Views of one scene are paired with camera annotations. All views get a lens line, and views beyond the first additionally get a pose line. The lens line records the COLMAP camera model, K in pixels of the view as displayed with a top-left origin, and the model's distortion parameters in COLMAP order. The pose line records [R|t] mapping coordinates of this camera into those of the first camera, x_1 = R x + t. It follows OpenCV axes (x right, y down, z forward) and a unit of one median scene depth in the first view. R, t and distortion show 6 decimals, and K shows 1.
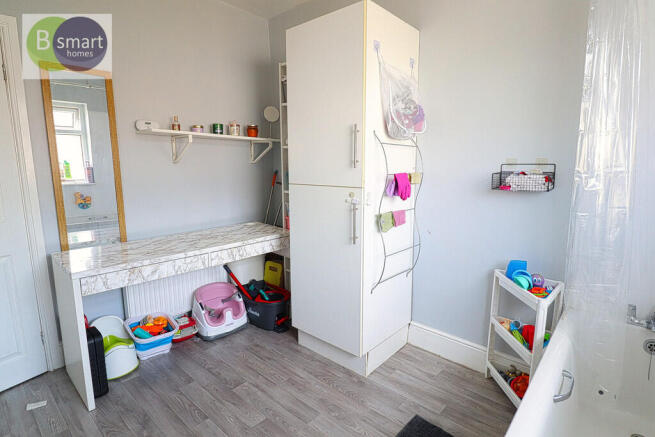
lens RADIAL K [[340.7, 0, 327.5], [0, 340.7, 218.5], [0, 0, 1]] dist [0.002211, 0.000348]
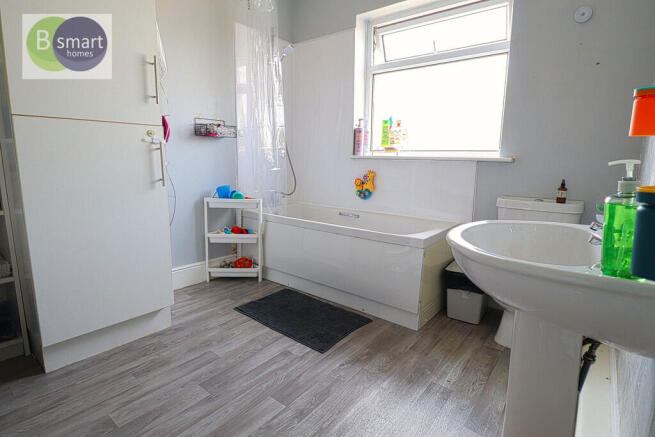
lens RADIAL K [[340.7, 0, 327.5], [0, 340.7, 218.5], [0, 0, 1]] dist [0.002211, 0.000348]
pose [[-0.051447, -0.174772, 0.983264, -0.880173], [0.140565, 0.973499, 0.180391, 0.054560], [-0.988734, 0.147493, -0.025517, 0.572464]]
